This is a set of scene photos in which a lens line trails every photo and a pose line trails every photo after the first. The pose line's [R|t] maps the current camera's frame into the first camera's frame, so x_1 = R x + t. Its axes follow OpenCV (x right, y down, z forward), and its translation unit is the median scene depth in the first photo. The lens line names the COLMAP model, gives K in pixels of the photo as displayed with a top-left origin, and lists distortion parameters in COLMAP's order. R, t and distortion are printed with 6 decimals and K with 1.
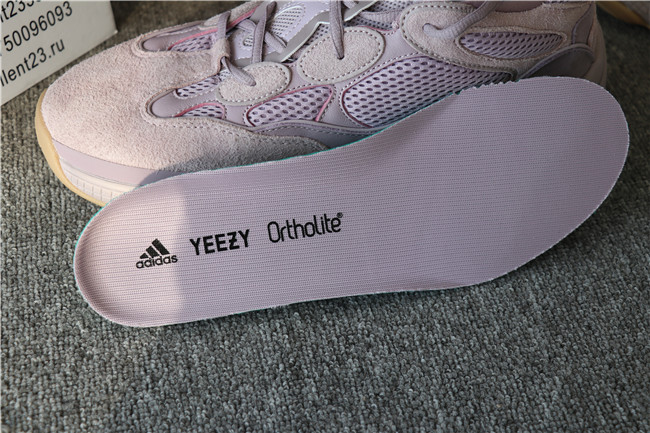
lens RADIAL K [[1212.4, 0, 325.0], [0, 1212.4, 216.5], [0, 0, 1]] dist [0.040966, 0.106910]
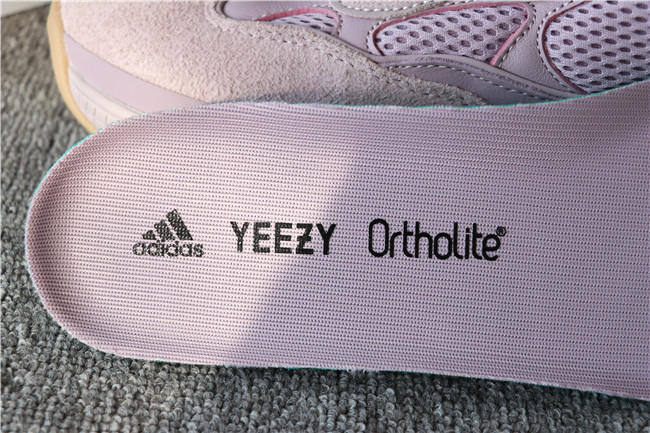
lens RADIAL K [[1127.9, 0, 325.0], [0, 1127.9, 216.5], [0, 0, 1]] dist [-0.010024, -0.174634]
pose [[0.968869, 0.183159, -0.166571, 0.018794], [-0.198611, 0.976704, -0.081258, 0.050334], [0.147807, 0.111811, 0.982676, 0.482037]]
